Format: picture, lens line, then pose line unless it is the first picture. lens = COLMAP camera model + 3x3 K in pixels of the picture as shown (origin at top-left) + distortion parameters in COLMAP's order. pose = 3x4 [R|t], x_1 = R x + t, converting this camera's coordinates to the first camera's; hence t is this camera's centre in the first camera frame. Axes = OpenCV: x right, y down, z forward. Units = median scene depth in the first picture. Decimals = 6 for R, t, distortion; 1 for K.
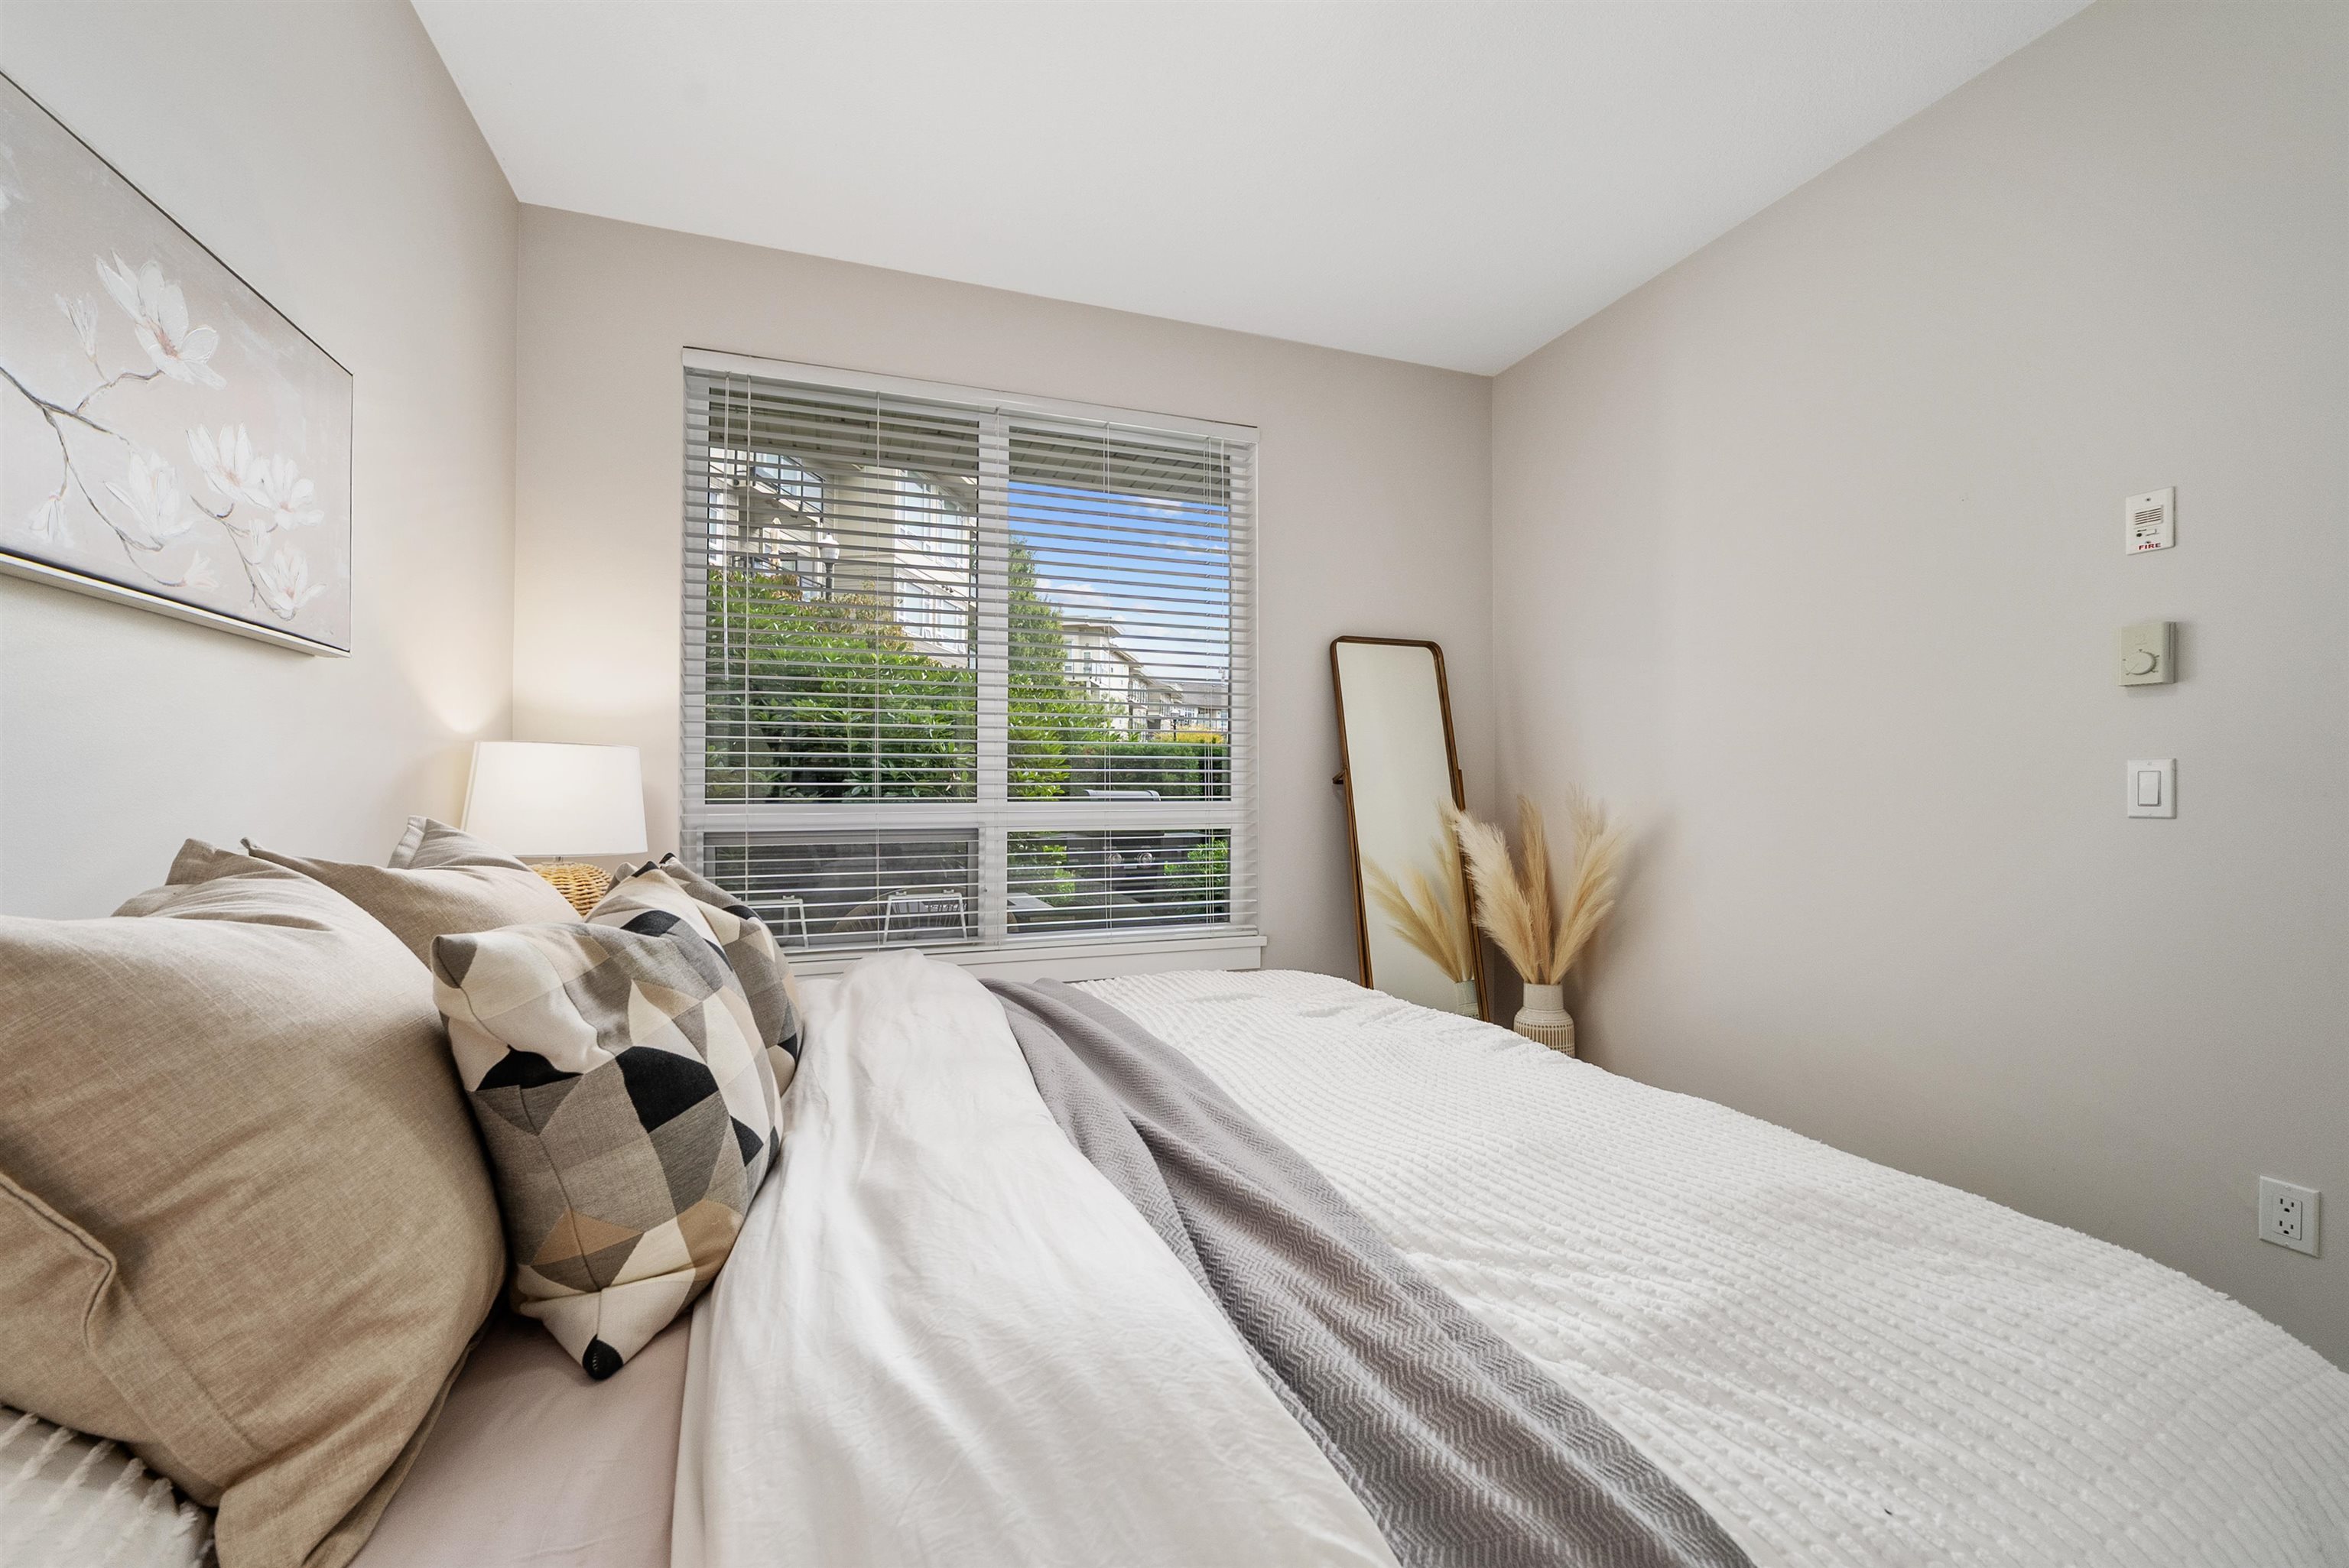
lens RADIAL K [[935.6, 0, 1176.7], [0, 935.6, 791.1], [0, 0, 1]] dist [-0.026794, 0.007711]
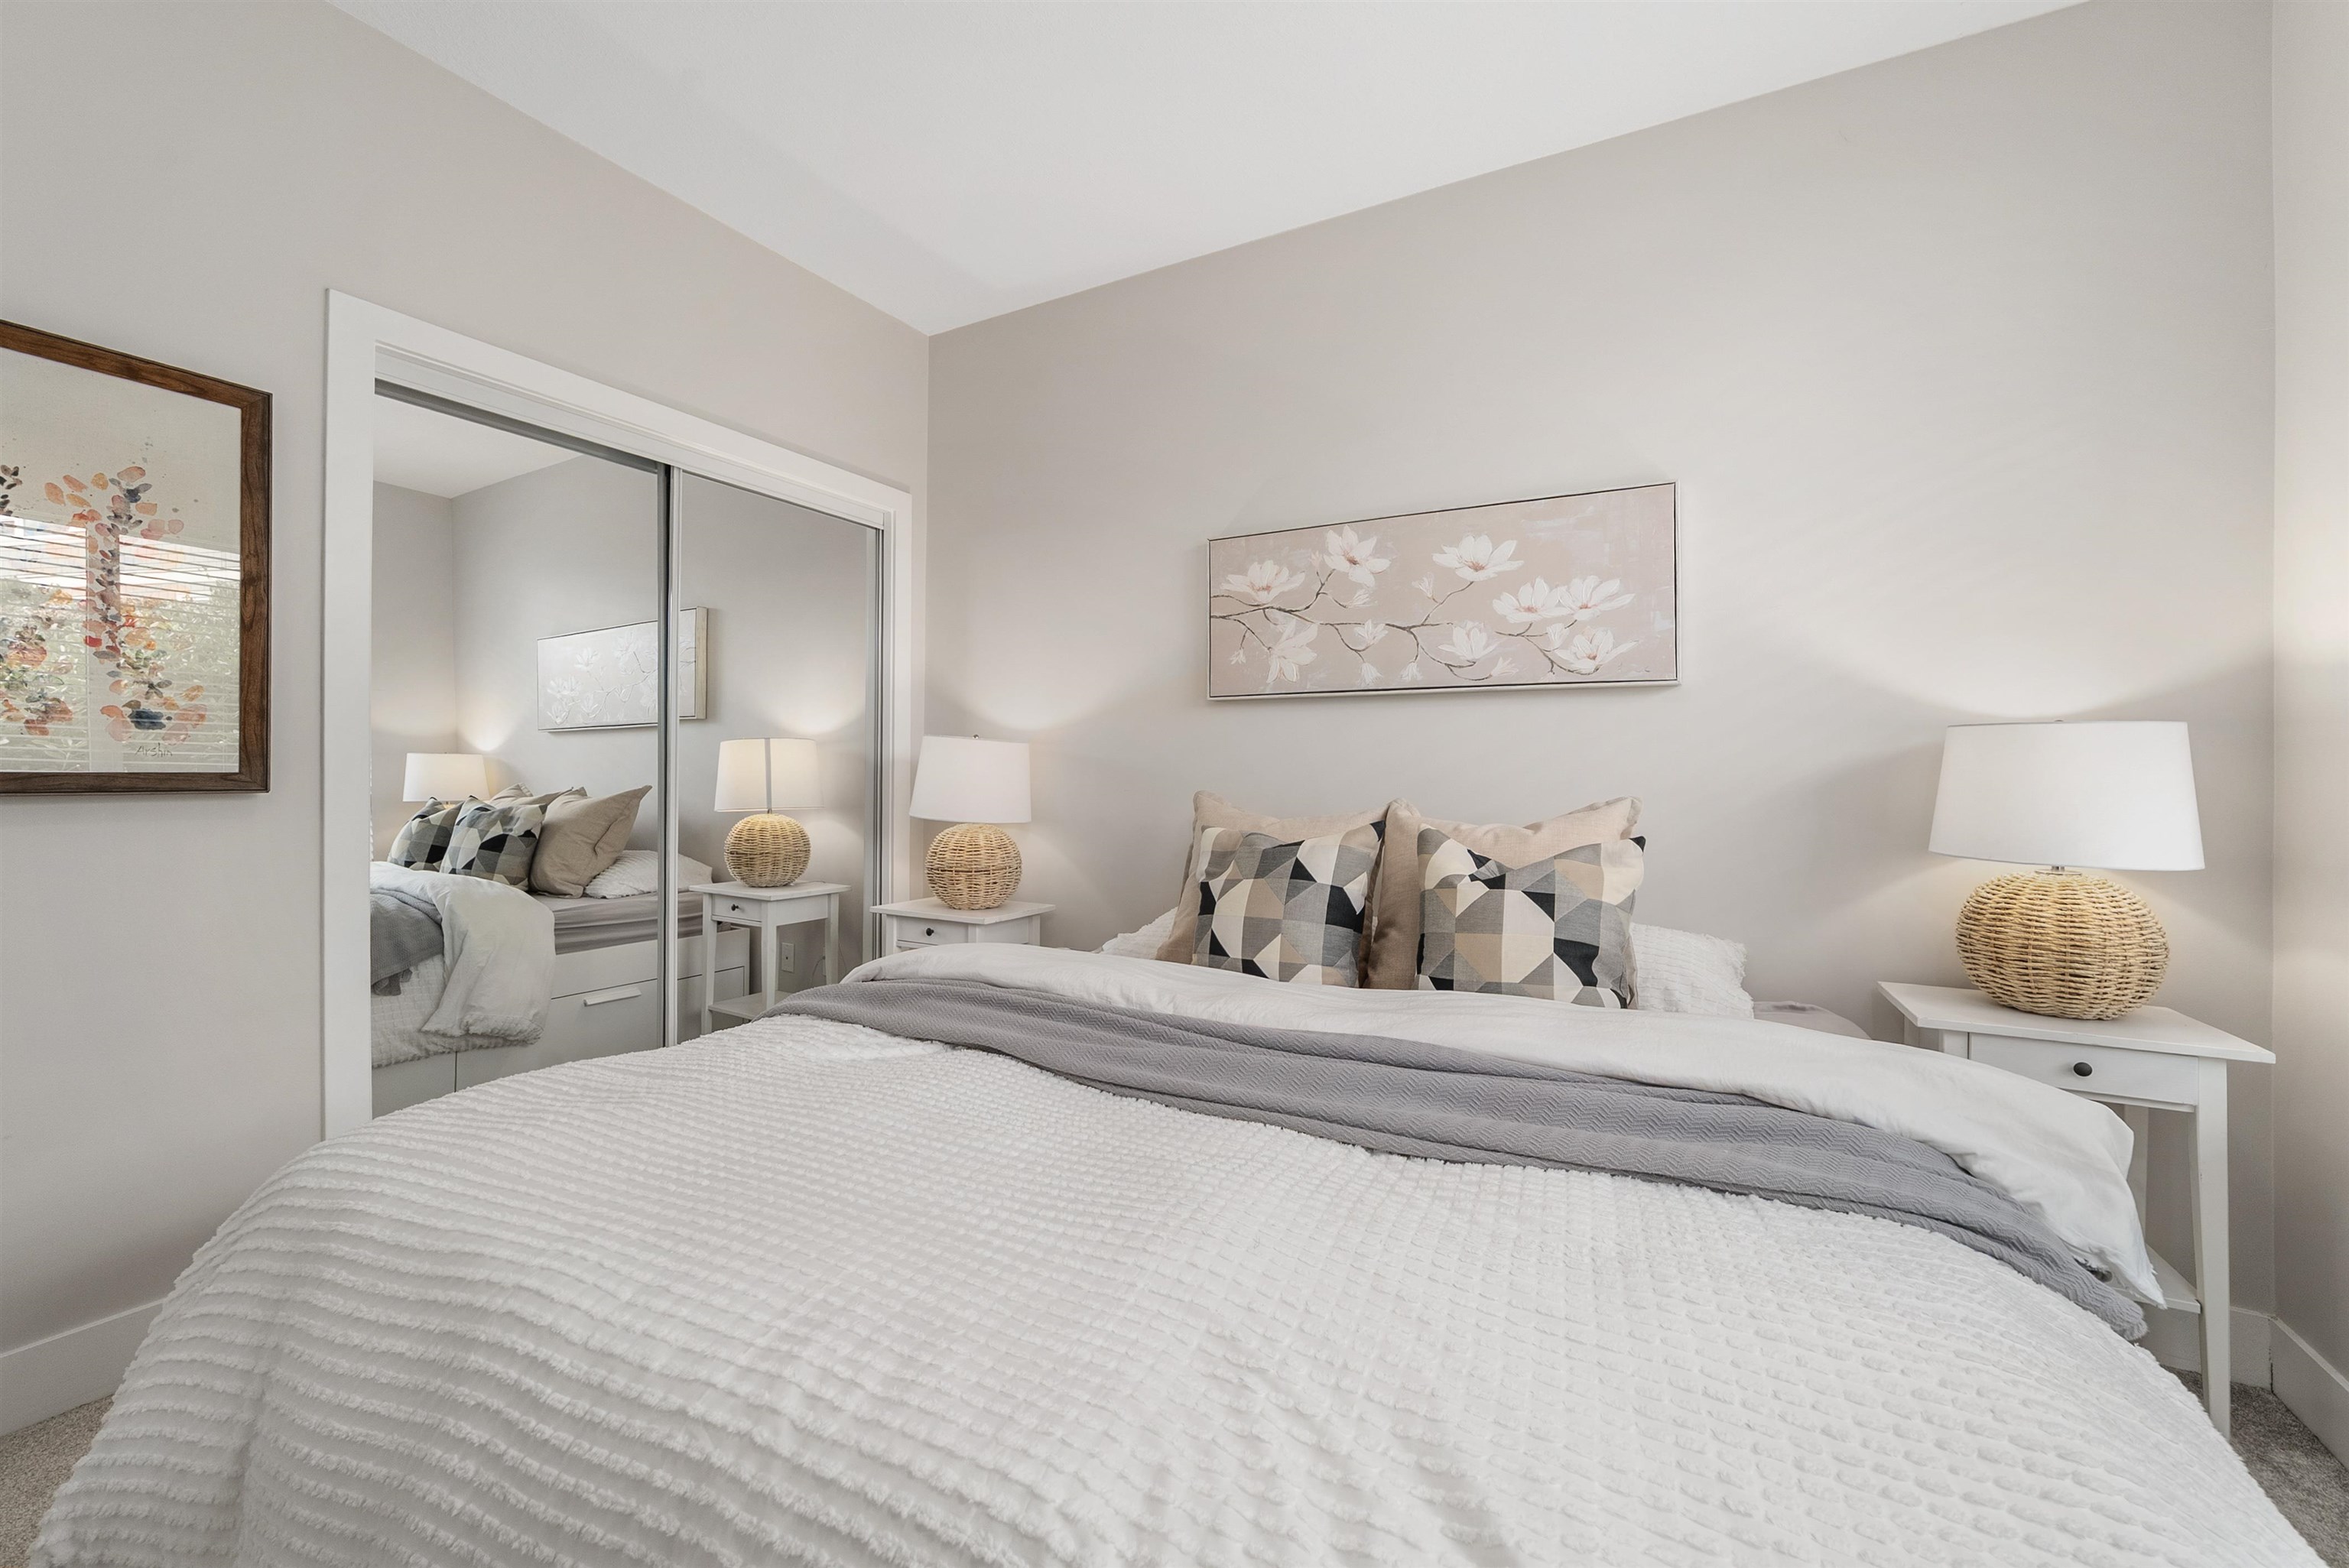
lens RADIAL K [[944.7, 0, 1172.5], [0, 944.7, 772.8], [0, 0, 1]] dist [-0.018242, 0.005385]
pose [[-0.762002, -0.006574, -0.647541, 0.305671], [-0.006216, 0.999977, -0.002838, -0.000183], [0.647544, 0.001862, -0.762025, 0.796402]]
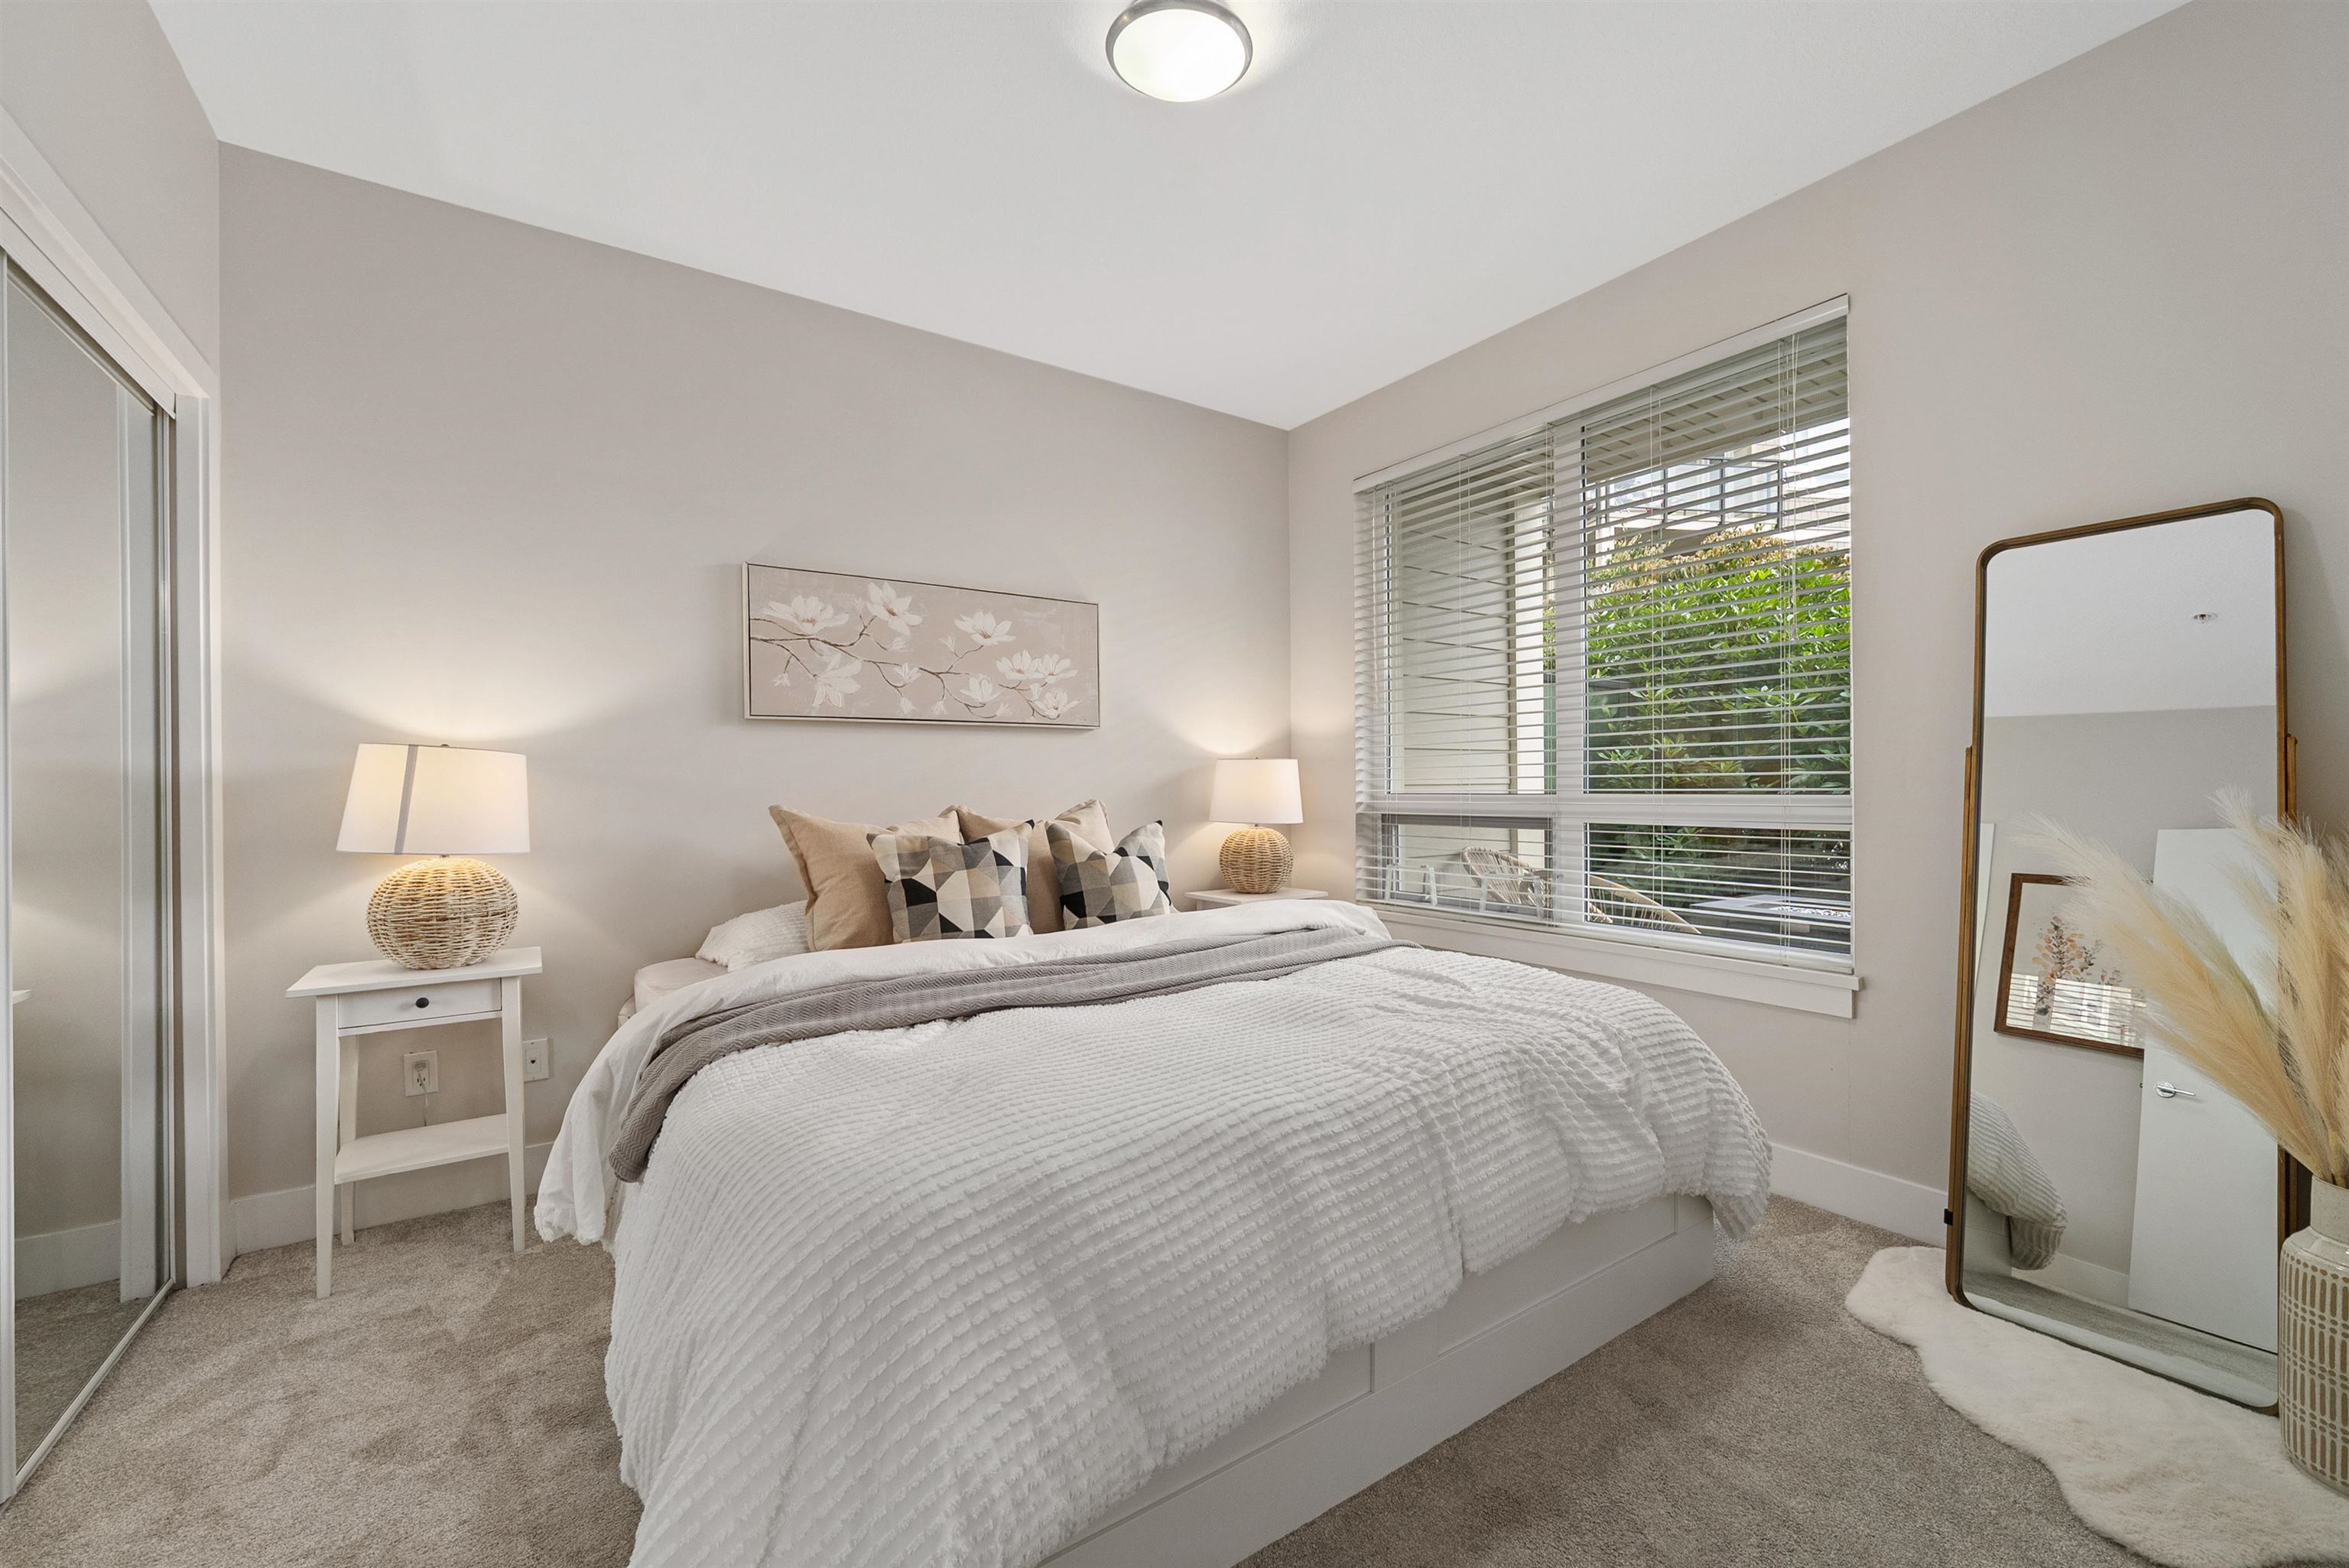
lens RADIAL K [[935.6, 0, 1176.7], [0, 935.6, 791.1], [0, 0, 1]] dist [-0.026794, 0.007711]
pose [[0.241407, 0.004660, -0.970413, 0.696322], [0.009271, 0.999932, 0.007108, -0.002979], [0.970380, -0.010713, 0.241347, 0.312667]]
